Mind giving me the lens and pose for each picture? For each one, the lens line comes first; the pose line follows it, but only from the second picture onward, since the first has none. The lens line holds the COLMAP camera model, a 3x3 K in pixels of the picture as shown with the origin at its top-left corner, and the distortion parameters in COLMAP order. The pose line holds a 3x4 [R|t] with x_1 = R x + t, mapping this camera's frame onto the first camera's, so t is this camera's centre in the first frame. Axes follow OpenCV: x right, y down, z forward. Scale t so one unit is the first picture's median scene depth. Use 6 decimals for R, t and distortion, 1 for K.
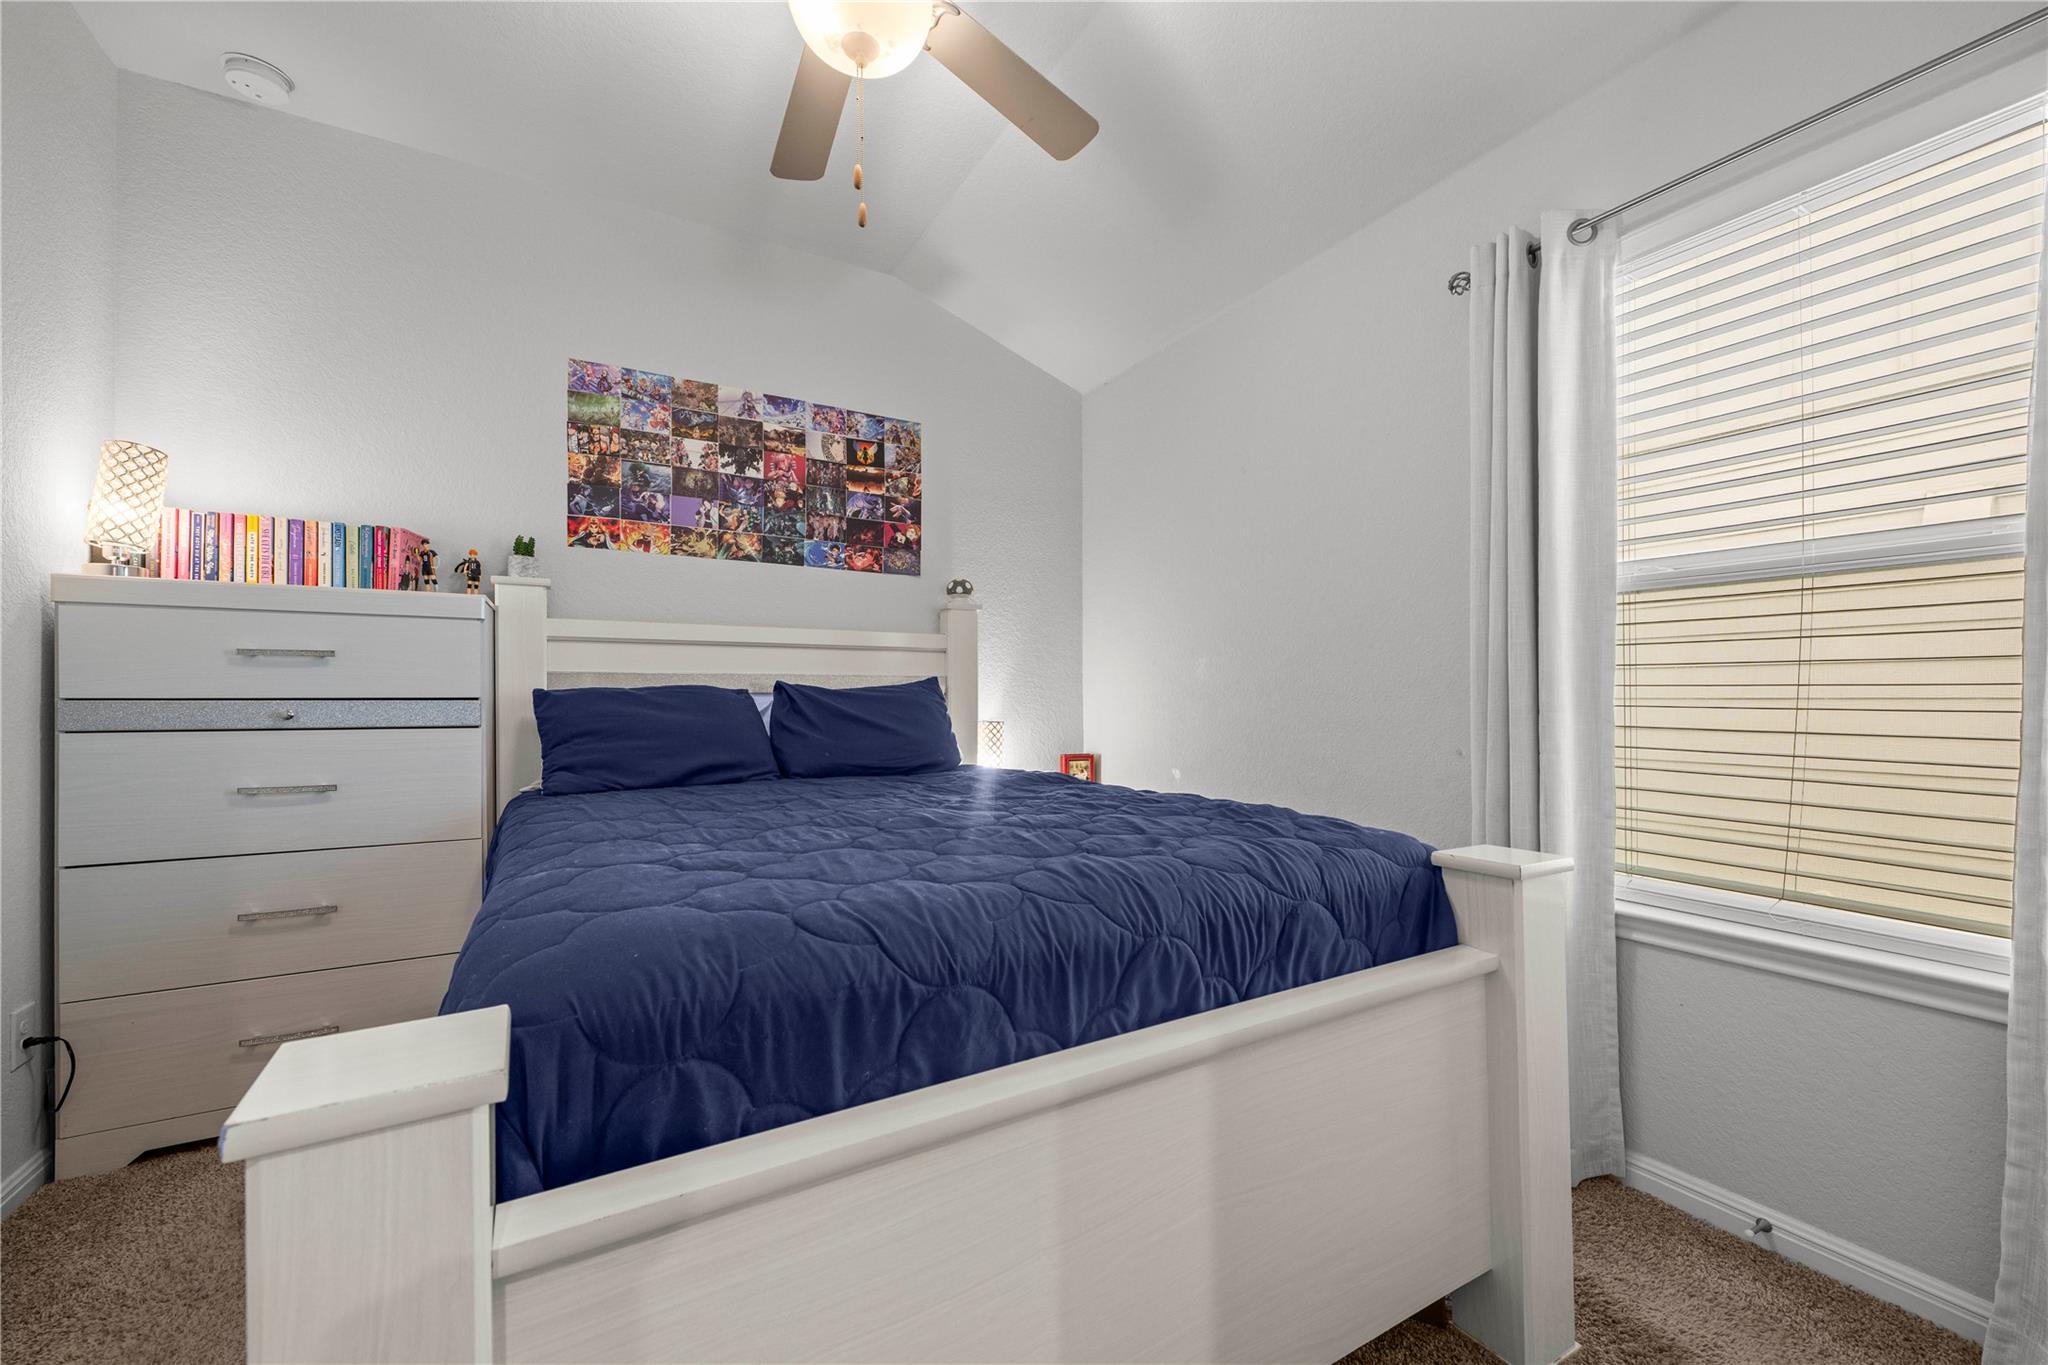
lens RADIAL K [[813.7, 0, 1024.4], [0, 813.7, 687.0], [0, 0, 1]] dist [0.001751, -0.000970]
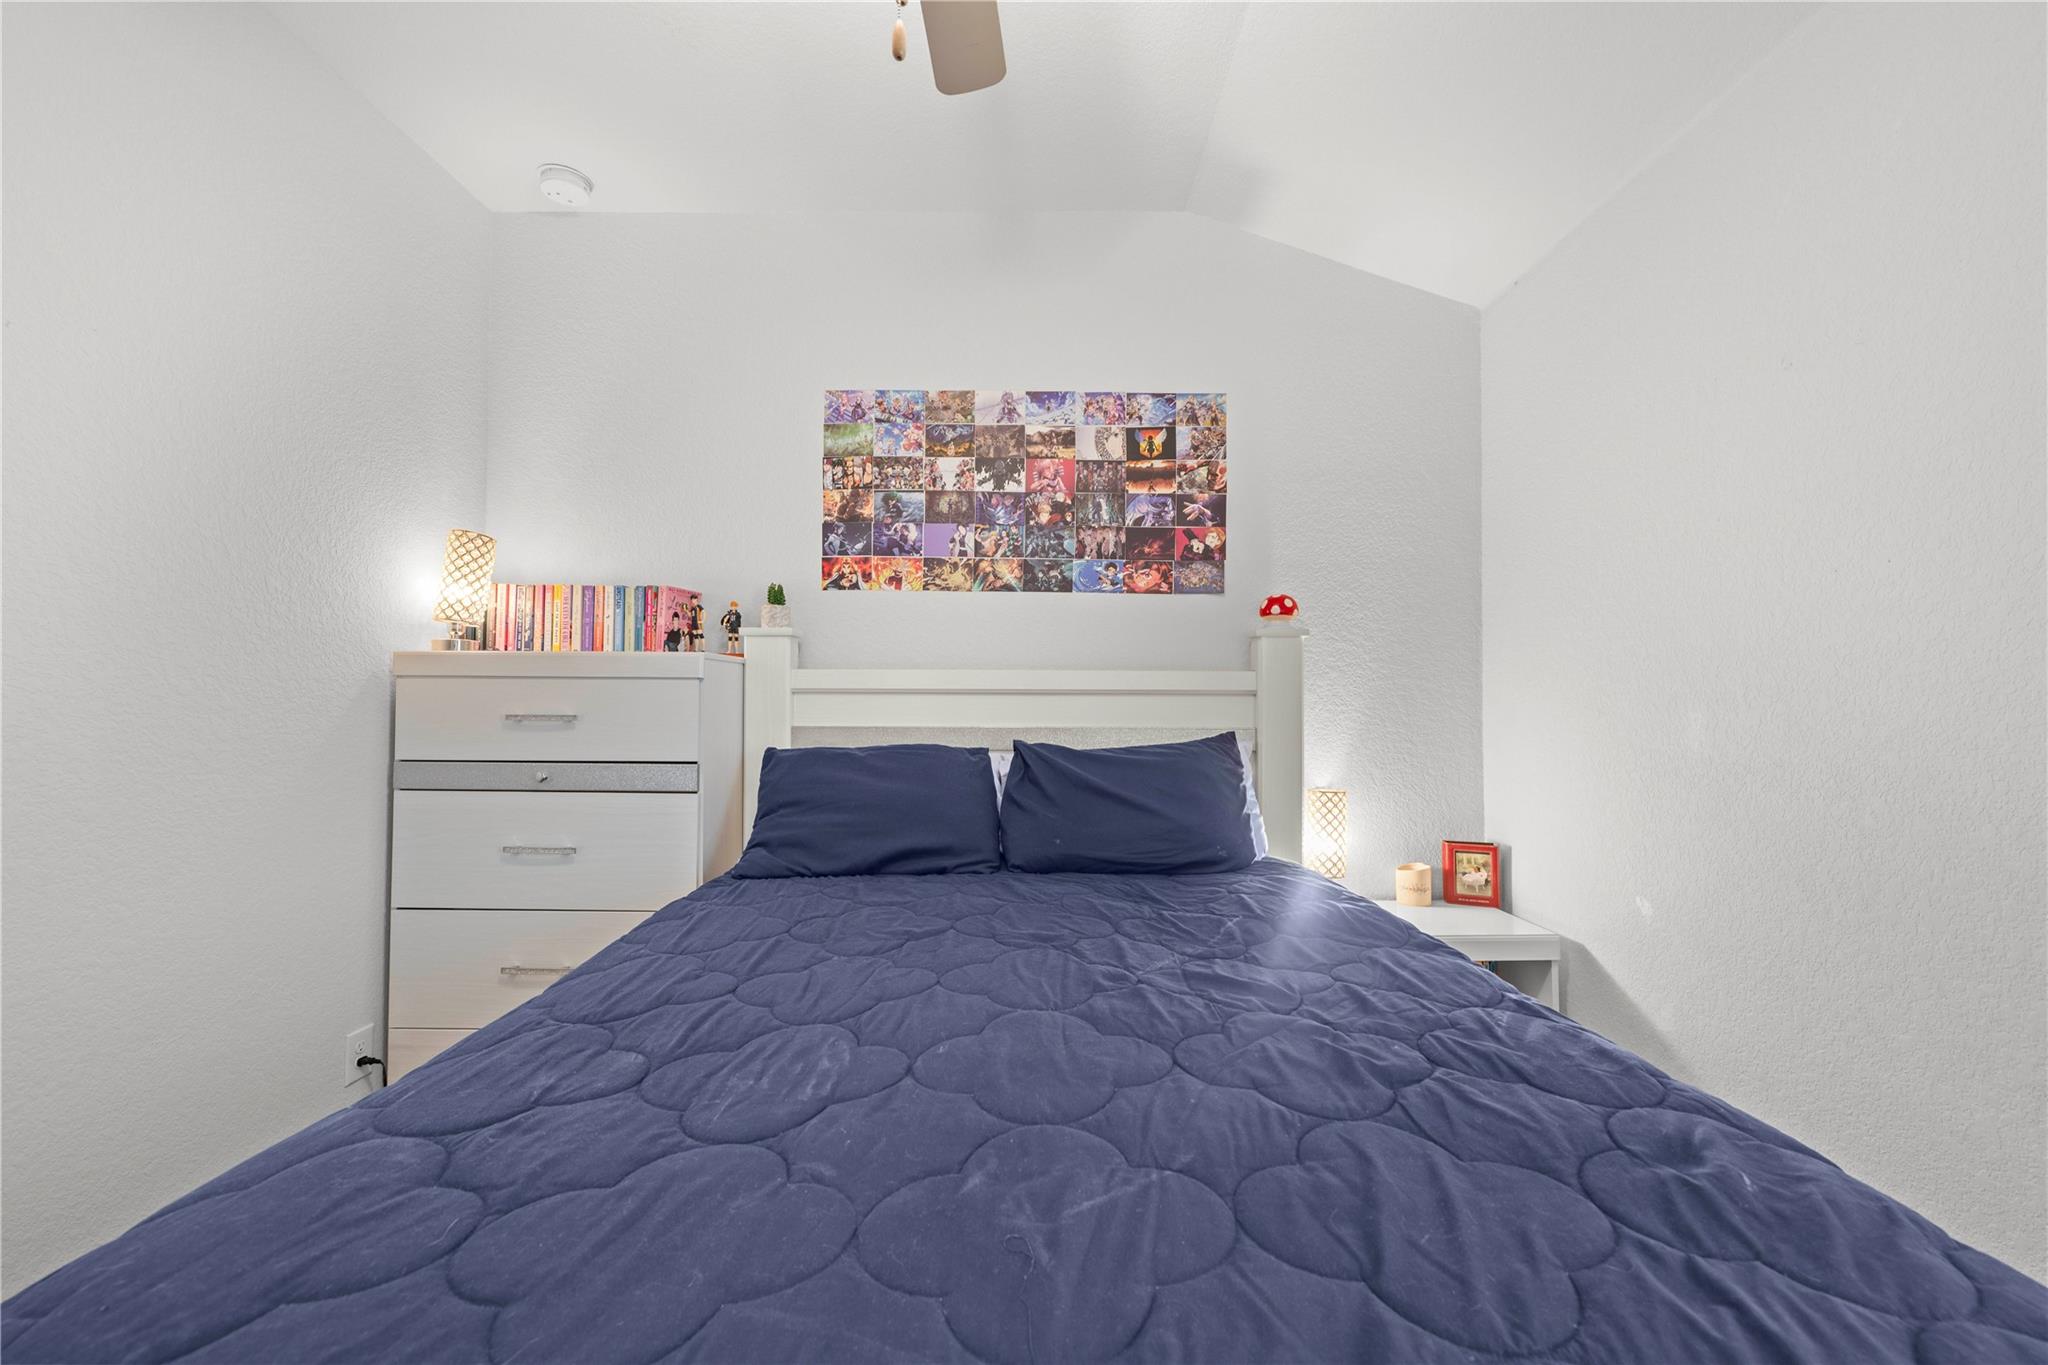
lens RADIAL K [[813.7, 0, 1023.1], [0, 813.7, 685.7], [0, 0, 1]] dist [0.001751, -0.000970]
pose [[0.865828, -0.006647, -0.500297, 0.105012], [0.001633, 0.999944, -0.010459, -0.051420], [0.500339, 0.008239, 0.865791, 0.297824]]
